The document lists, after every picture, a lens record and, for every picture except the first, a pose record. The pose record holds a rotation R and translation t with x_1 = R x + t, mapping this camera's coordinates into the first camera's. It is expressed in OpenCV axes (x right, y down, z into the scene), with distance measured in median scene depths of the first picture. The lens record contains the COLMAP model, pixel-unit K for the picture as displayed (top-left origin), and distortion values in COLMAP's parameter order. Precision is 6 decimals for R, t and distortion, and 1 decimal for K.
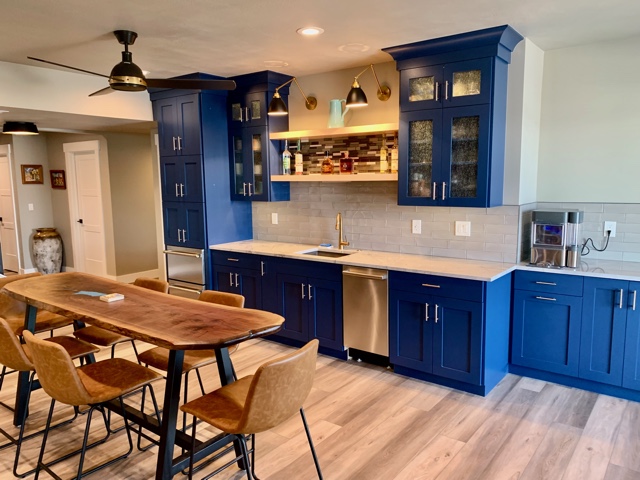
lens RADIAL K [[483.3, 0, 320.8], [0, 483.3, 242.5], [0, 0, 1]] dist [0.009552, -0.016310]
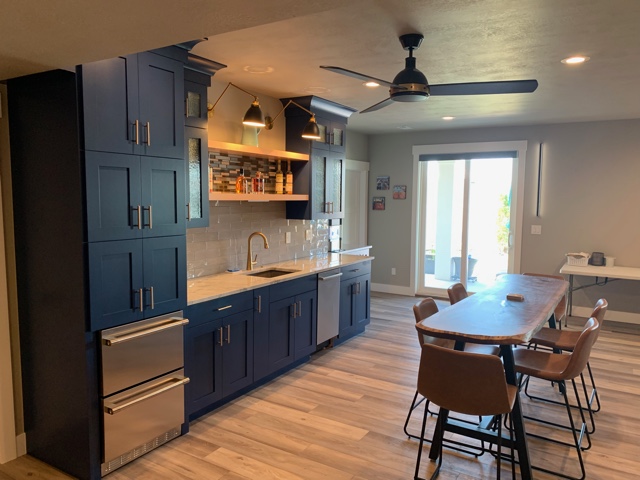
lens RADIAL K [[483.3, 0, 320.6], [0, 483.3, 238.4], [0, 0, 1]] dist [0.009552, -0.016310]
pose [[-0.100836, -0.082938, 0.991440, -1.007211], [0.113537, 0.989050, 0.094286, -0.134005], [-0.988404, 0.122072, -0.090315, 1.006508]]
